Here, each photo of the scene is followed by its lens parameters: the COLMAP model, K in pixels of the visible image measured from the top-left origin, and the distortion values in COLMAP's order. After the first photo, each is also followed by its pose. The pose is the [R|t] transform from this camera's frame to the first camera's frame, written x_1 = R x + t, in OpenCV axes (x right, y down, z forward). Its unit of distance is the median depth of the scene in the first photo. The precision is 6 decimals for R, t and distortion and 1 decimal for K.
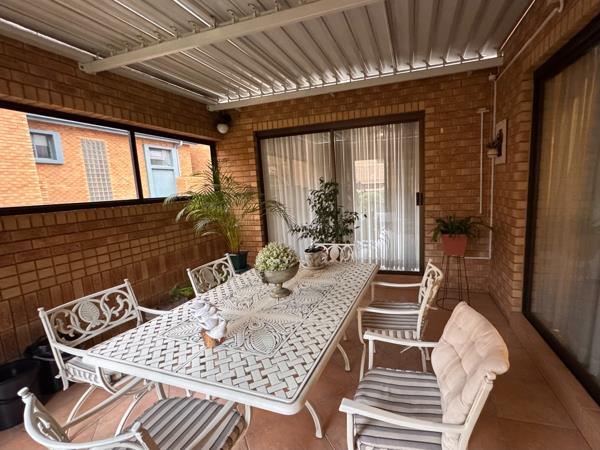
lens RADIAL K [[290.4, 0, 300.9], [0, 290.4, 227.6], [0, 0, 1]] dist [0.000132, 0.000203]
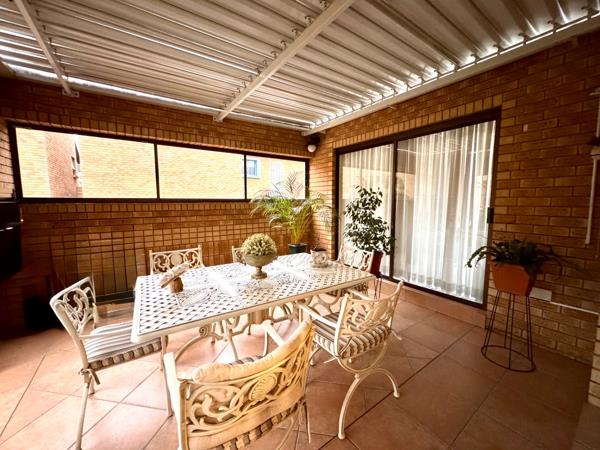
lens RADIAL K [[238.9, 0, 299.7], [0, 238.9, 224.6], [0, 0, 1]] dist [0.000418, -0.000096]
pose [[0.797964, 0.109168, -0.592735, 0.409870], [-0.125320, 0.992018, 0.013995, -0.017033], [0.589532, 0.063114, 0.805276, 0.161006]]
